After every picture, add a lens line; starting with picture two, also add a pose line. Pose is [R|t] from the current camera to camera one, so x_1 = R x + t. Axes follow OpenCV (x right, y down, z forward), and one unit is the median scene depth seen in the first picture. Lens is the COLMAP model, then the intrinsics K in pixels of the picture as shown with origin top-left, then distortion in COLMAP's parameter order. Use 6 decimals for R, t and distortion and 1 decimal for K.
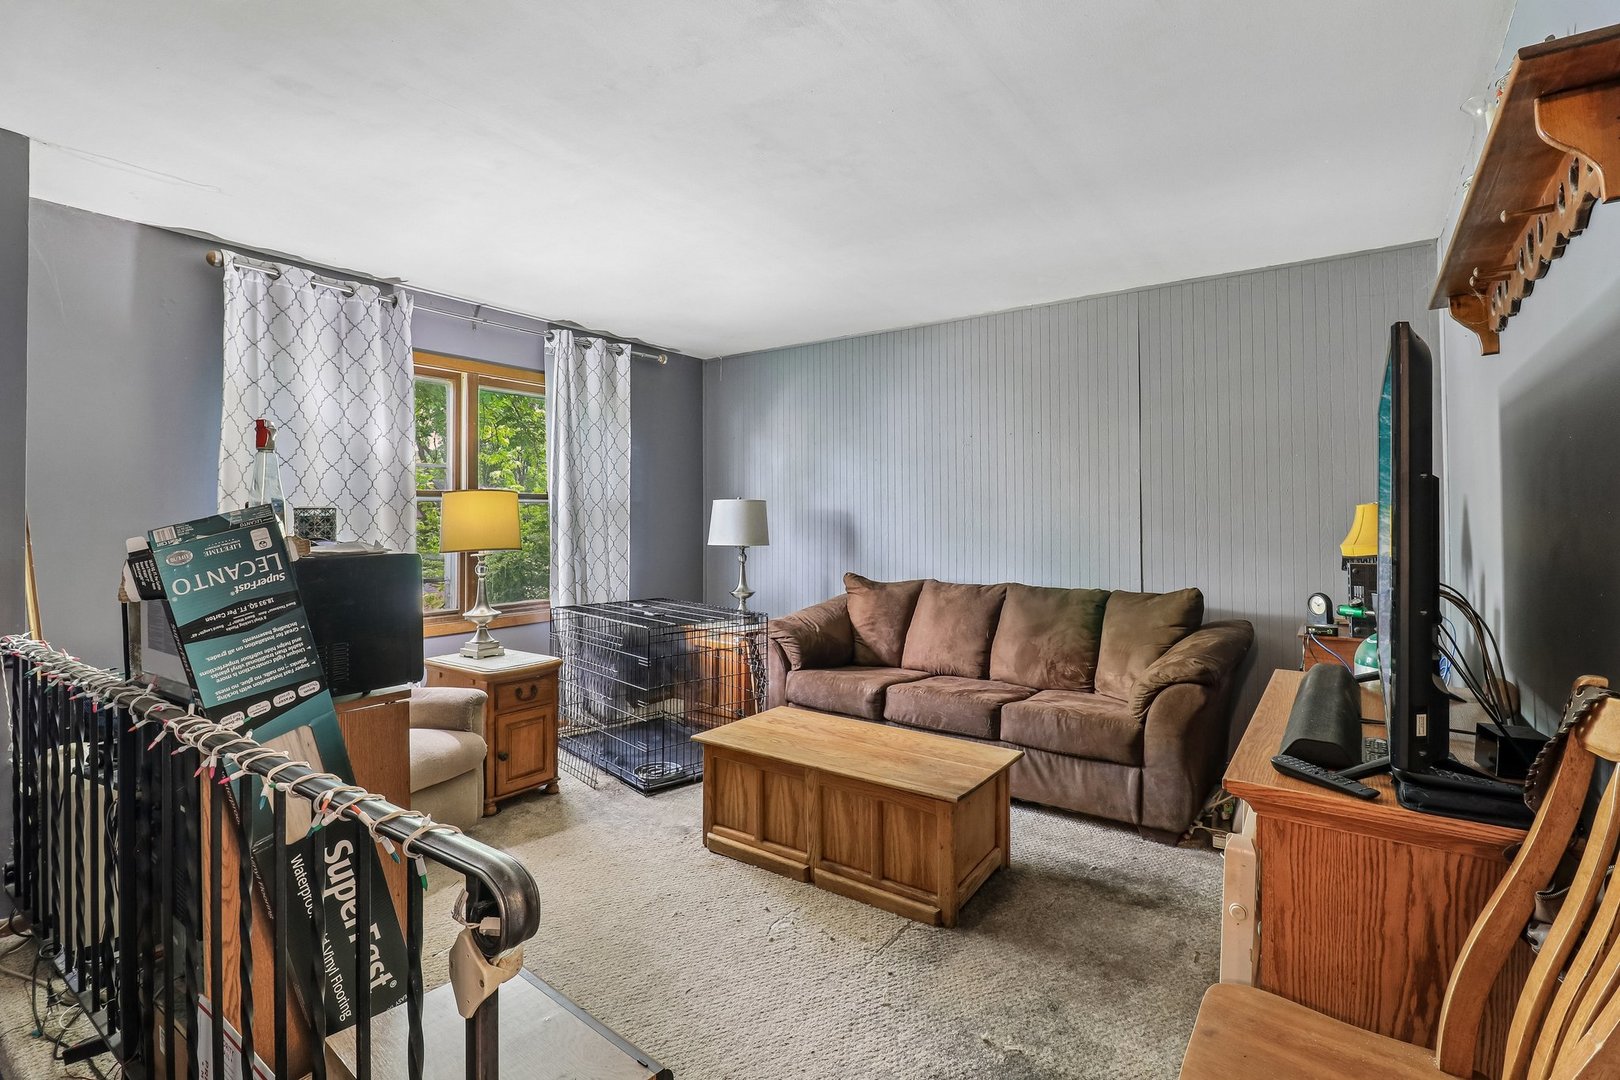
lens RADIAL K [[759.4, 0, 807.0], [0, 759.4, 526.8], [0, 0, 1]] dist [-0.004899, -0.006713]
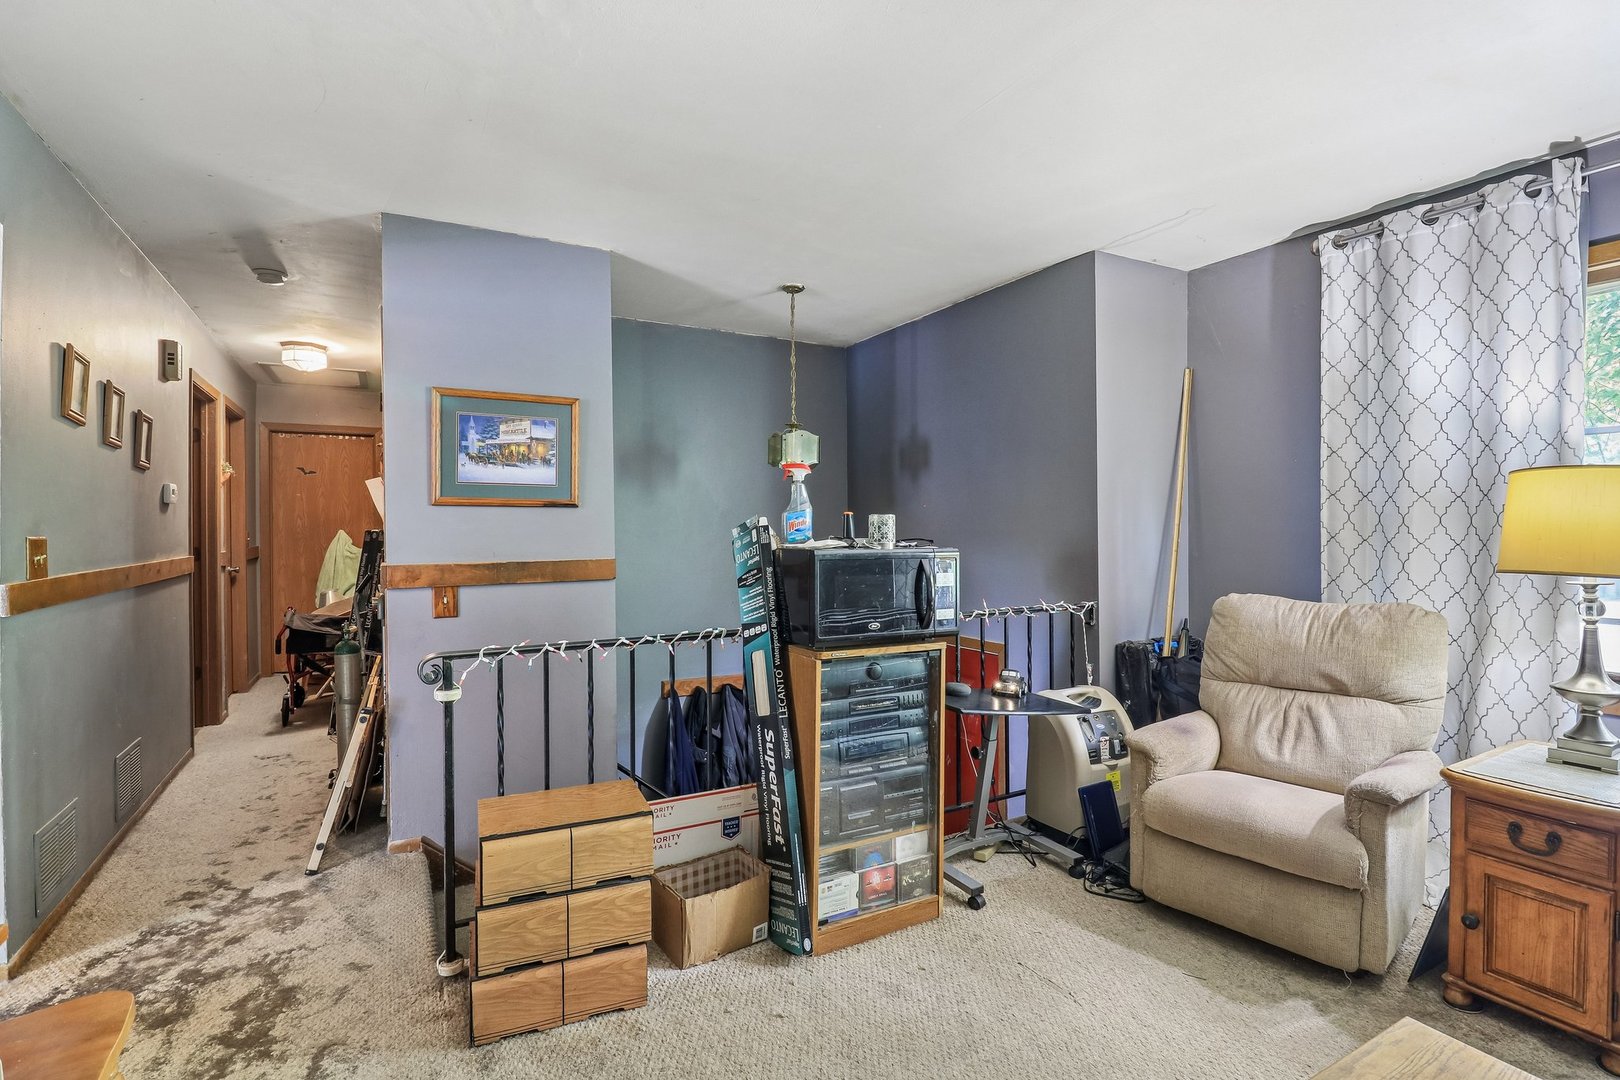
lens RADIAL K [[759.4, 0, 804.0], [0, 759.4, 534.3], [0, 0, 1]] dist [-0.004899, -0.006713]
pose [[-0.425131, 0.013263, -0.905035, 0.338290], [-0.002816, 0.999868, 0.015975, -0.005990], [0.905128, 0.009340, -0.425037, 0.765228]]
